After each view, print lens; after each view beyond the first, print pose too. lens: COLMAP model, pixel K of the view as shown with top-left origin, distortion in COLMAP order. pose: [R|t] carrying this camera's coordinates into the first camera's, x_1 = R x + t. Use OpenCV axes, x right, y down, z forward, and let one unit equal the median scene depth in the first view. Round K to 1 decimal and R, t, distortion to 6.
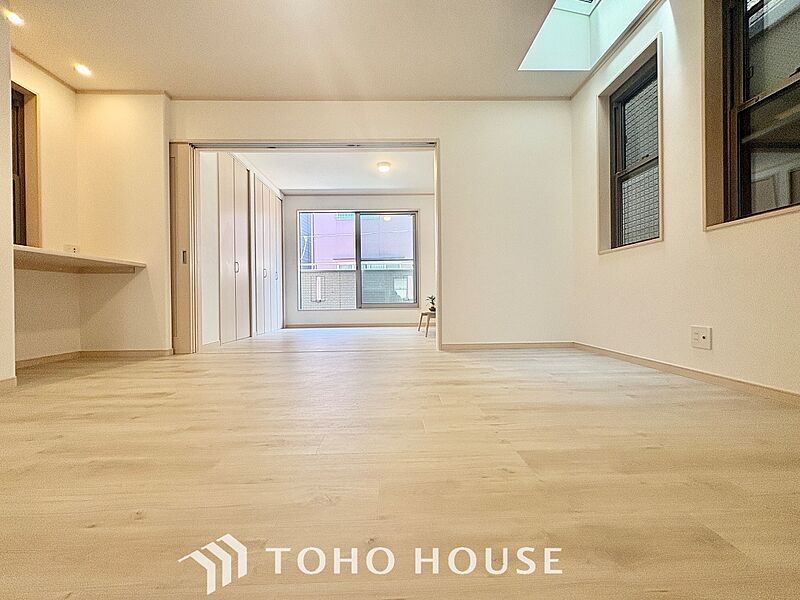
lens RADIAL K [[319.5, 0, 399.1], [0, 319.5, 300.6], [0, 0, 1]] dist [0.000306, -0.000111]
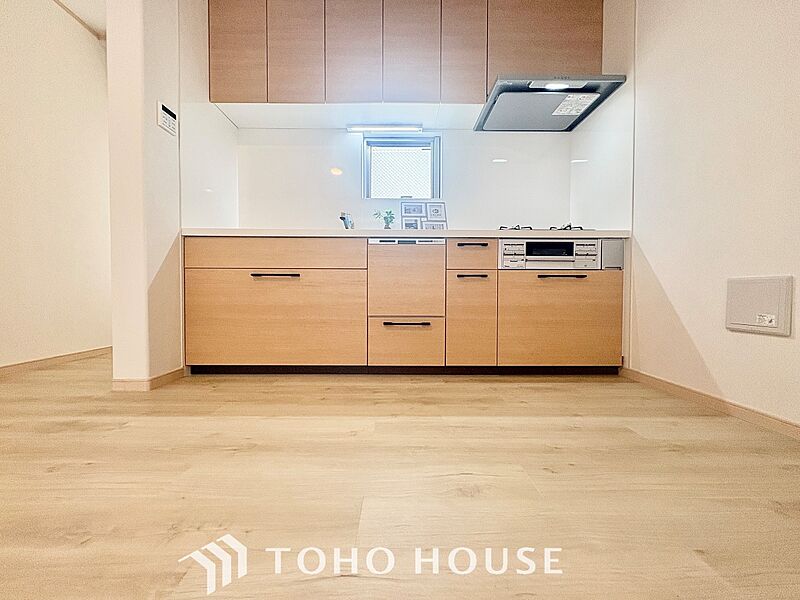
lens RADIAL K [[319.5, 0, 399.1], [0, 319.5, 300.6], [0, 0, 1]] dist [0.000306, -0.000111]
pose [[-0.999739, 0.008045, 0.021387, -0.514242], [0.008587, 0.999642, 0.025358, 0.006421], [-0.021175, 0.025535, -0.999450, 0.515520]]
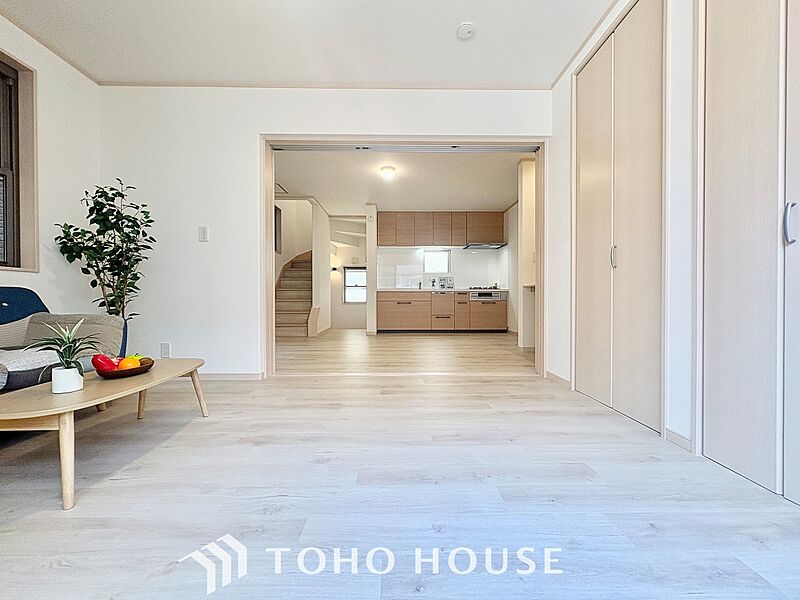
lens RADIAL K [[319.5, 0, 399.1], [0, 319.5, 300.6], [0, 0, 1]] dist [0.000306, -0.000111]
pose [[-0.999894, 0.011535, 0.008867, -0.254582], [0.011628, 0.999876, 0.010572, -0.064303], [-0.008744, 0.010674, -0.999905, 1.955217]]
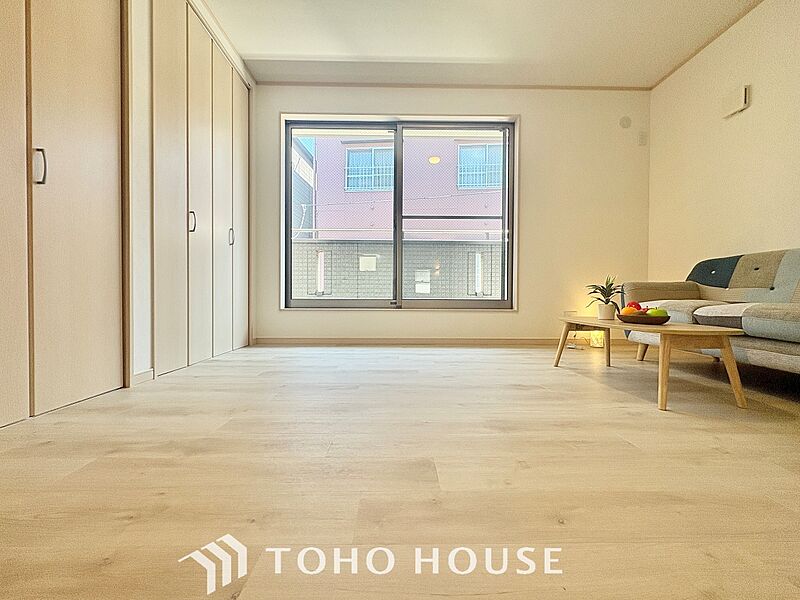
lens RADIAL K [[319.5, 0, 399.1], [0, 319.5, 300.6], [0, 0, 1]] dist [0.000306, -0.000111]
pose [[0.999837, 0.016340, -0.007656, -0.232399], [-0.016260, 0.999813, 0.010422, 0.011982], [0.007824, -0.010295, 0.999916, 0.939259]]
